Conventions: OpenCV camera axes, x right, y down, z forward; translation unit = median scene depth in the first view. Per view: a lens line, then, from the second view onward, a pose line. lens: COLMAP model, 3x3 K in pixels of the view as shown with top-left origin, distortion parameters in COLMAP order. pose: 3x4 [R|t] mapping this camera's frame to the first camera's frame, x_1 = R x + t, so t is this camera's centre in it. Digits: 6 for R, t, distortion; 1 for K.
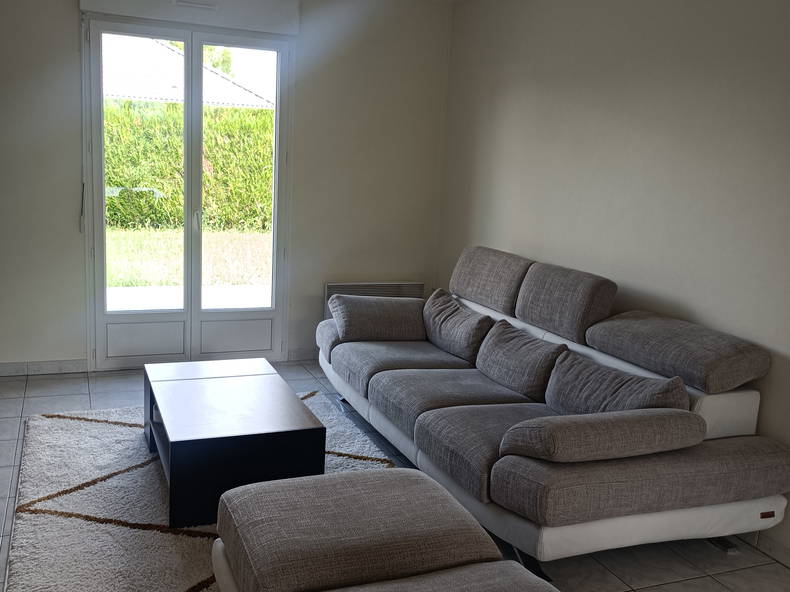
lens RADIAL K [[779.9, 0, 395.1], [0, 779.9, 303.1], [0, 0, 1]] dist [0.072242, -0.092036]
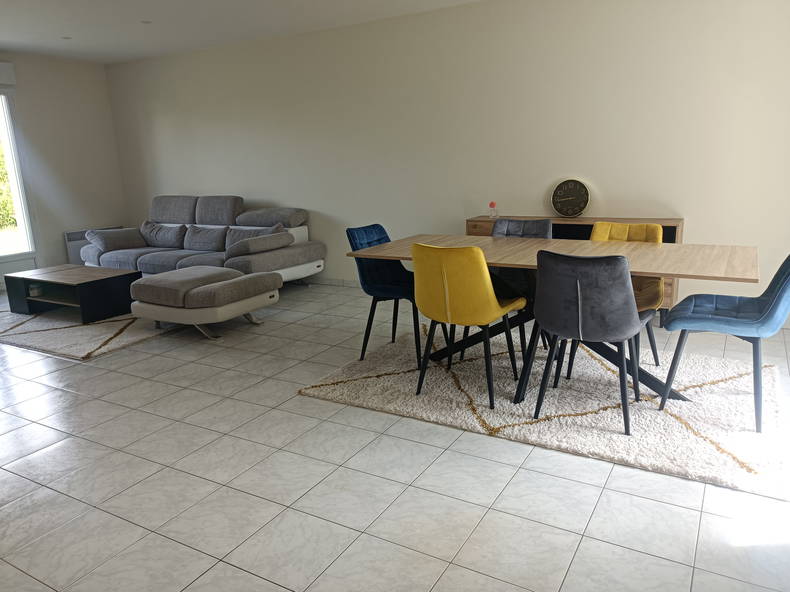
lens RADIAL K [[586.2, 0, 395.0], [0, 586.2, 296.0], [0, 0, 1]] dist [0.039456, -0.003866]
pose [[0.788759, -0.212199, 0.576915, -0.432742], [0.189324, 0.976766, 0.100426, 0.169552], [-0.584821, 0.030012, 0.810607, -0.679352]]
